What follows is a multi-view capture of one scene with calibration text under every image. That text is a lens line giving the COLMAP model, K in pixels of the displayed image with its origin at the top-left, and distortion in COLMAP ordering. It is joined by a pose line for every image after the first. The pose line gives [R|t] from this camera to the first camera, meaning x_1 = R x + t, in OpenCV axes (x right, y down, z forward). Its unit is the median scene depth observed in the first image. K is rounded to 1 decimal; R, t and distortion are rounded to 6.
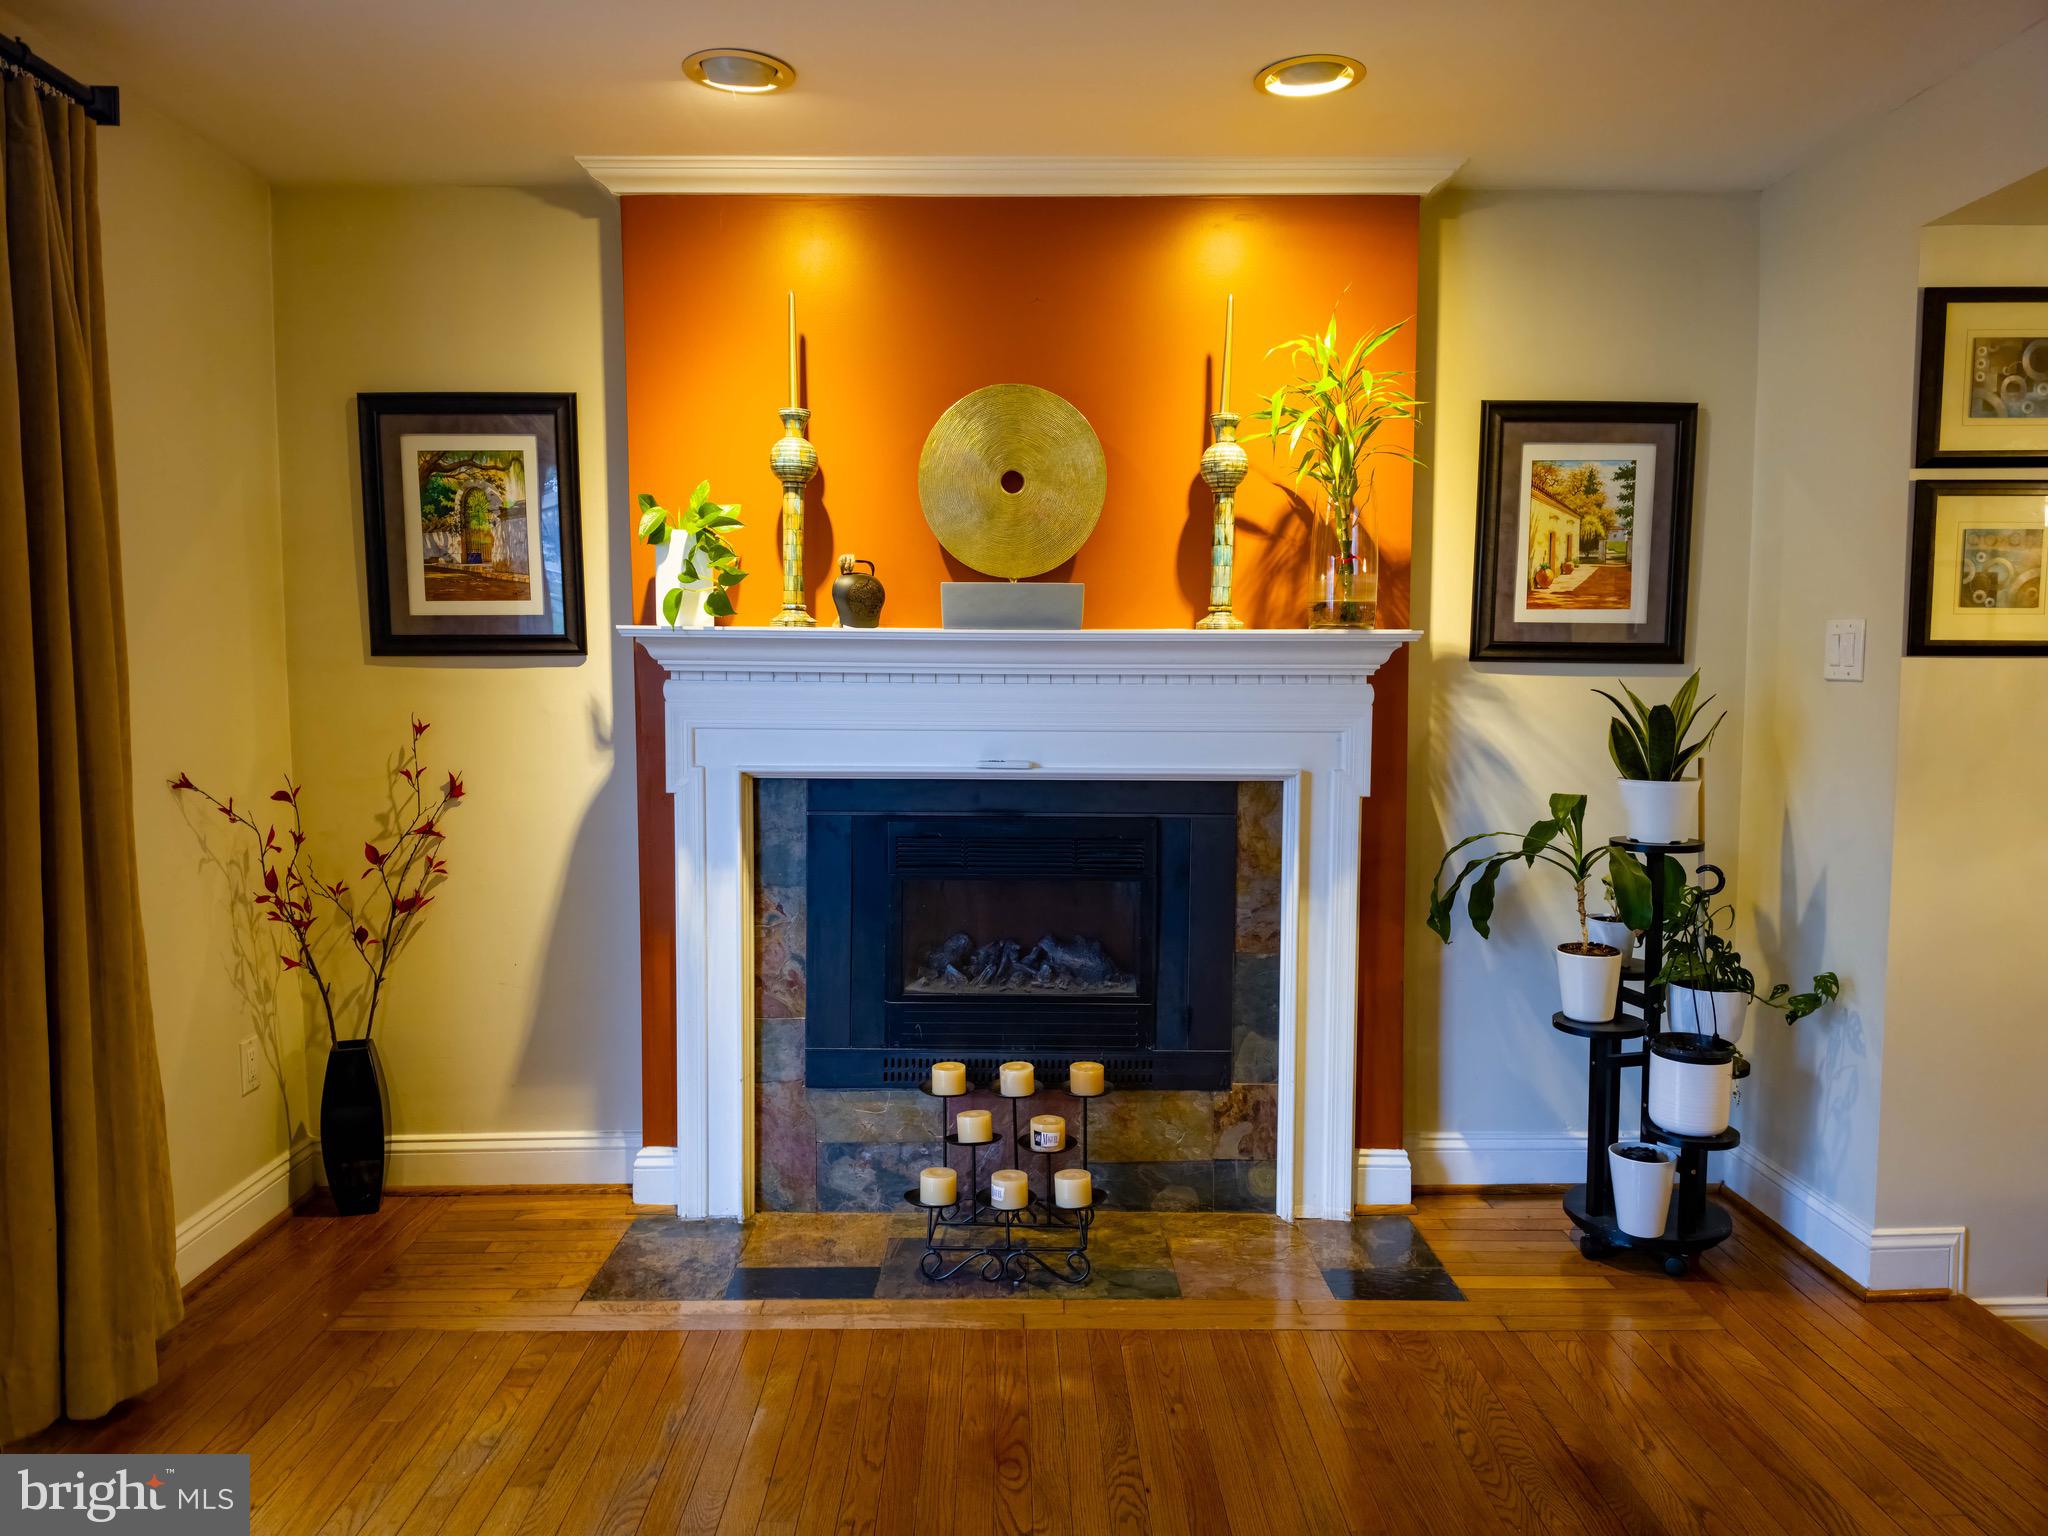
lens RADIAL K [[1418.1, 0, 1013.3], [0, 1418.1, 765.9], [0, 0, 1]] dist [0.043696, -0.040016]
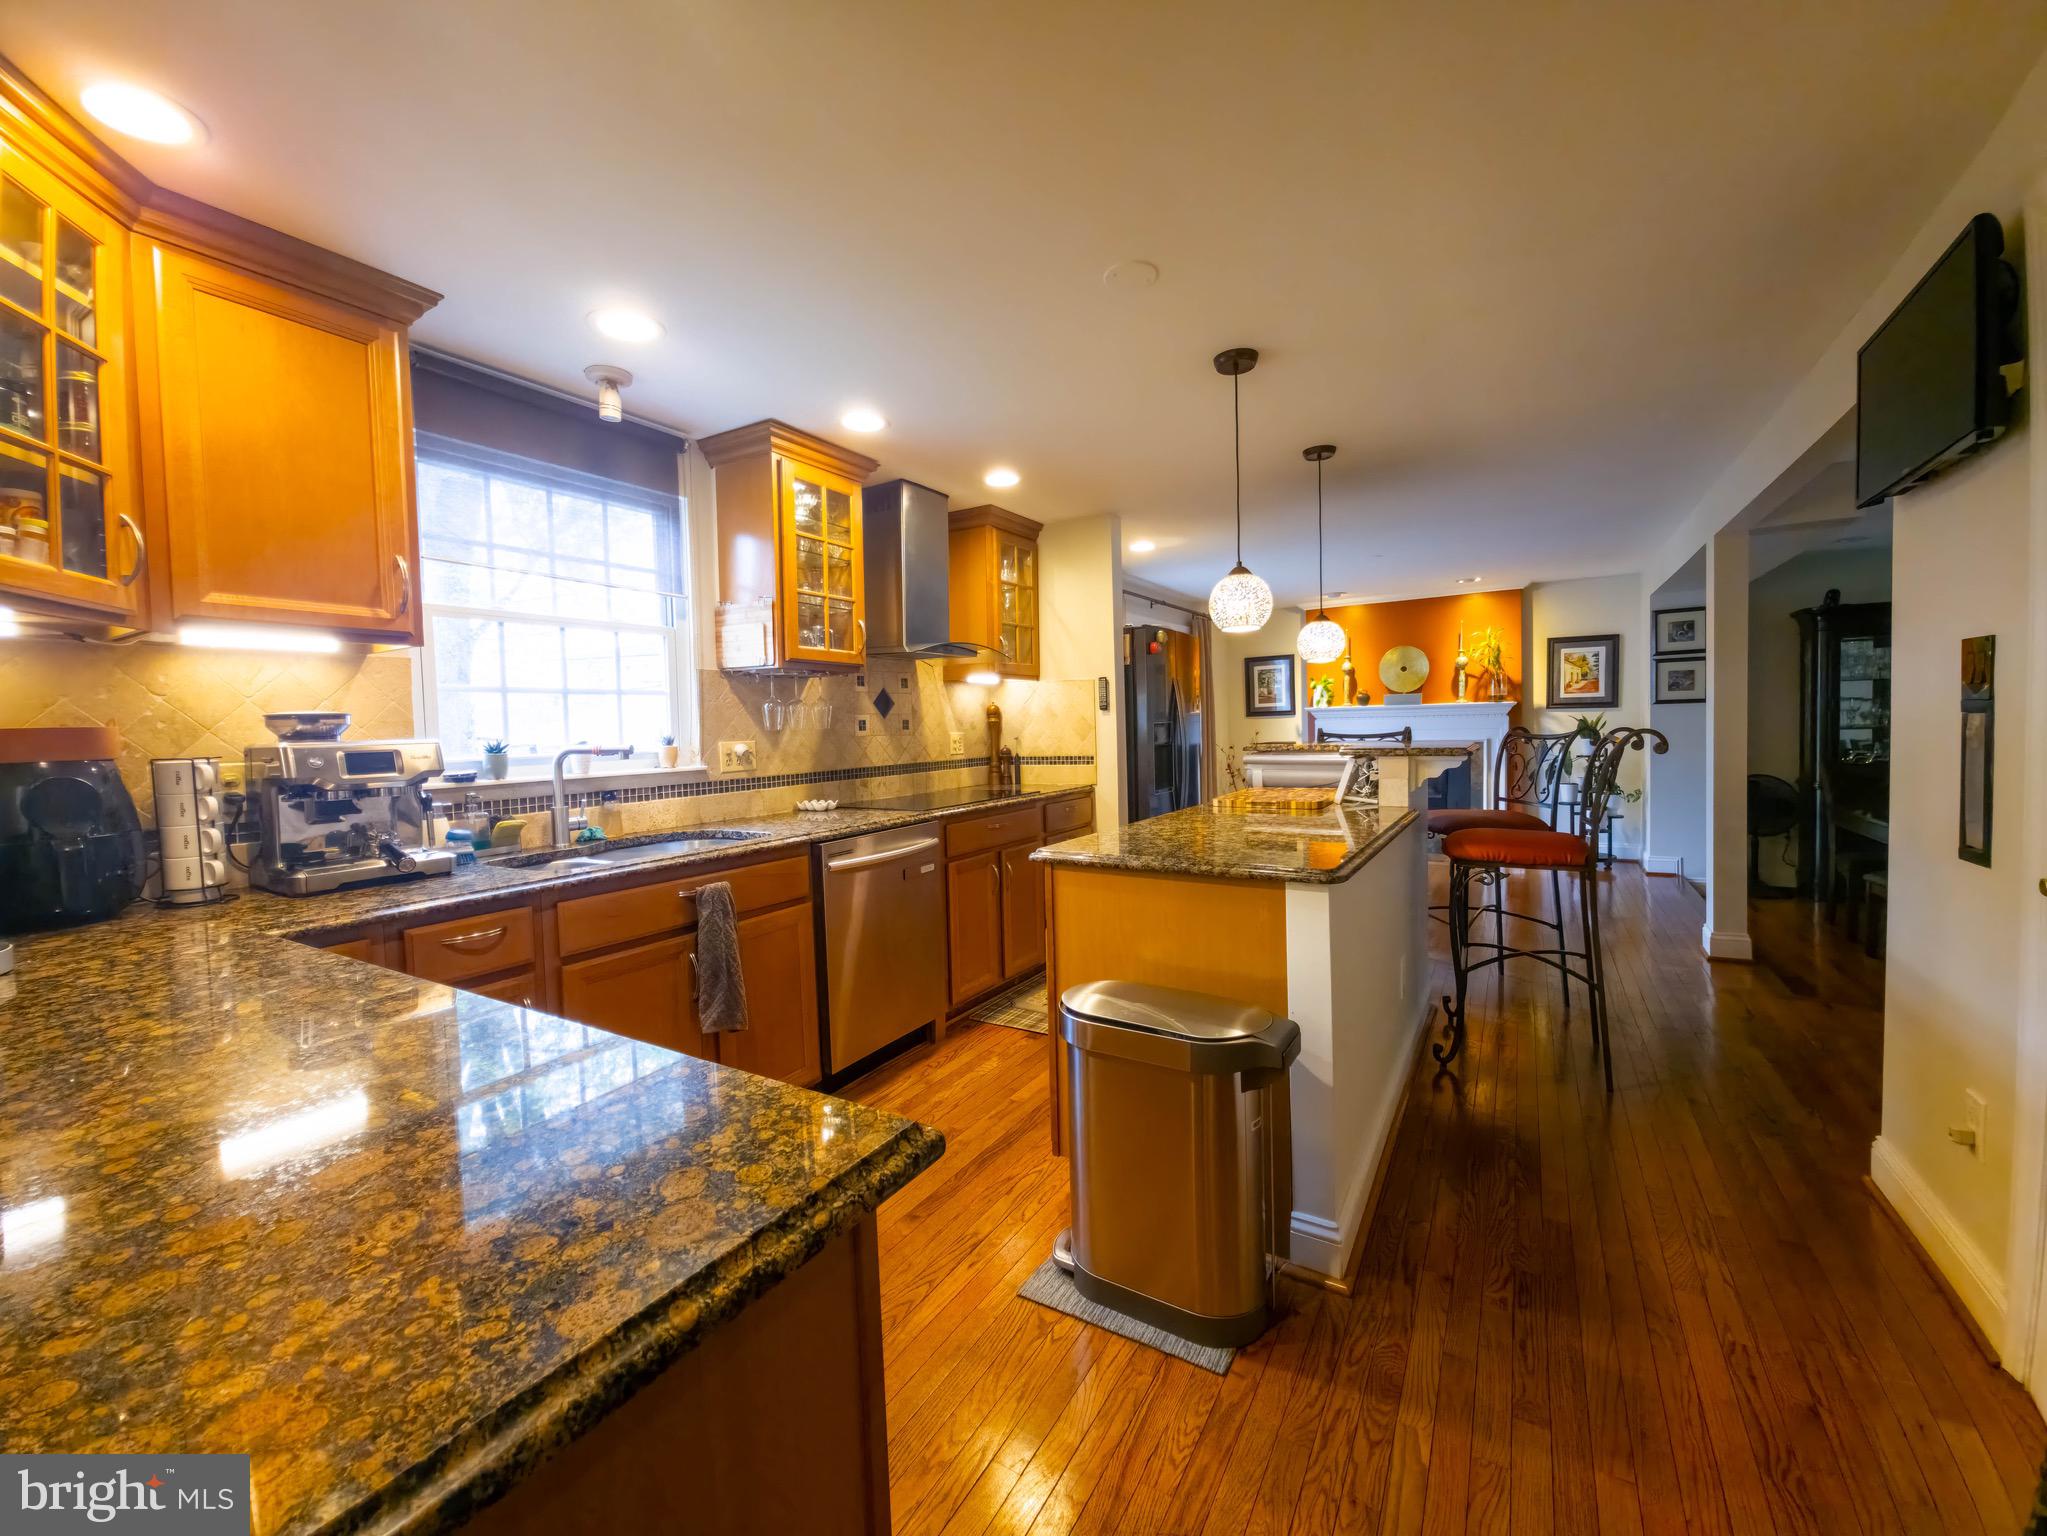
lens RADIAL K [[815.2, 0, 1017.1], [0, 815.2, 761.2], [0, 0, 1]] dist [0.000042, 0.000398]
pose [[0.842720, -0.001783, -0.538349, 0.314214], [-0.011067, 0.999726, -0.020636, 0.122191], [0.538239, 0.023349, 0.842469, -1.527750]]
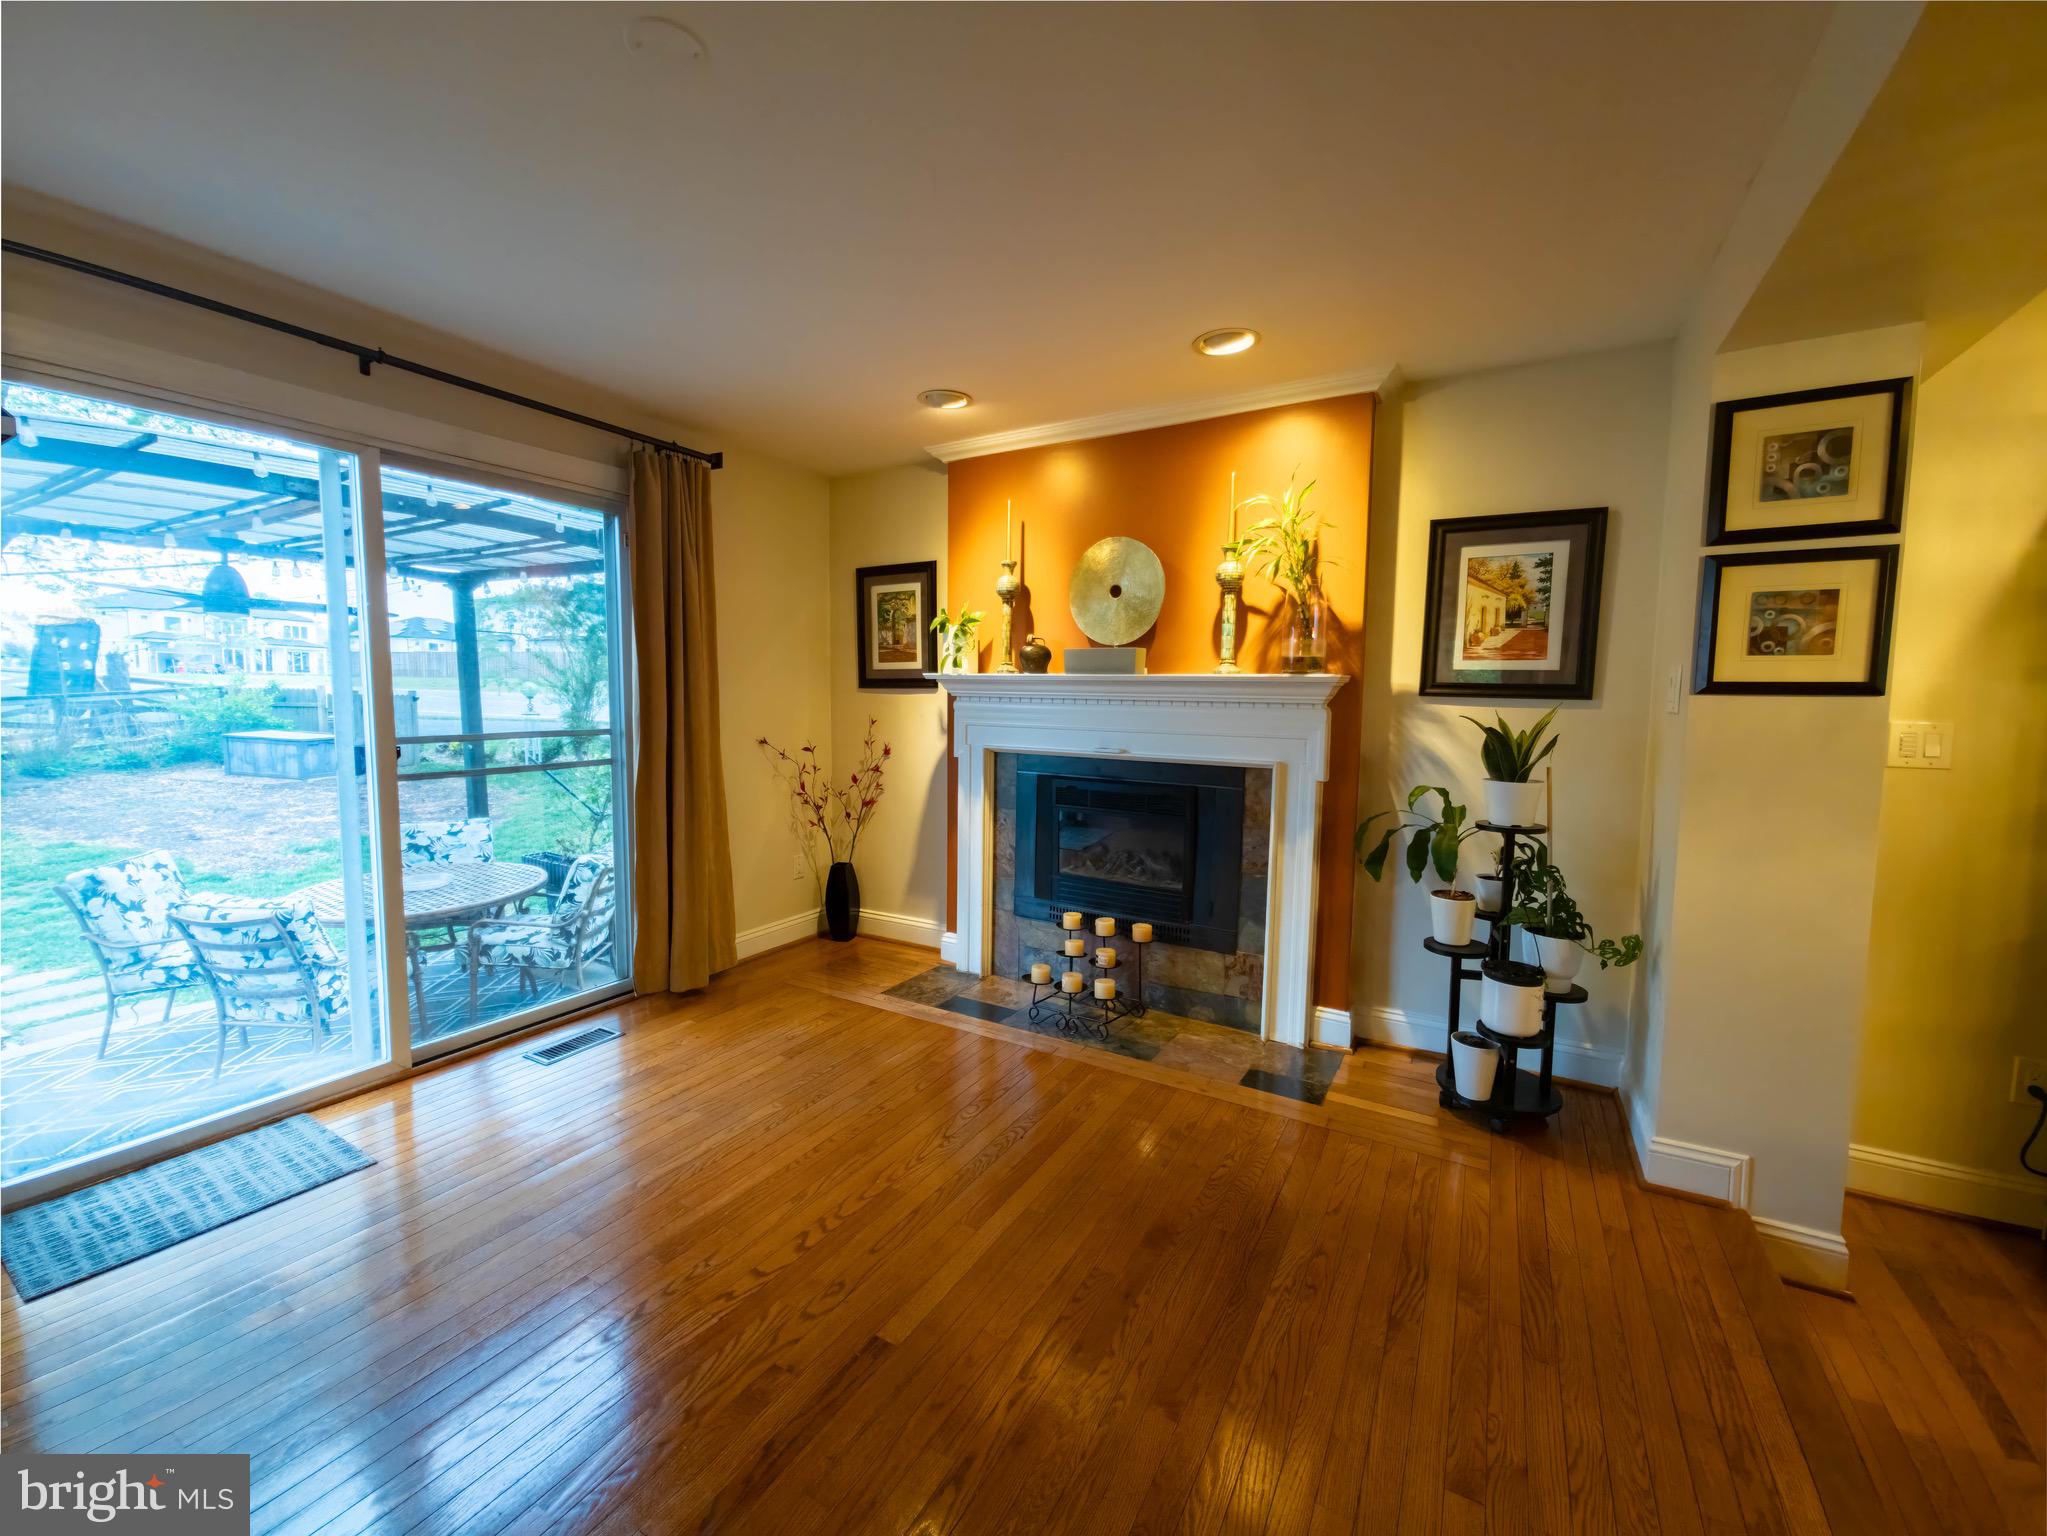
lens RADIAL K [[815.2, 0, 1022.0], [0, 815.2, 758.3], [0, 0, 1]] dist [0.000042, 0.000398]
pose [[0.857115, 0.050126, -0.512681, 0.419943], [-0.050518, 0.998636, 0.013182, 0.001143], [0.512643, 0.014601, 0.858478, 0.061263]]
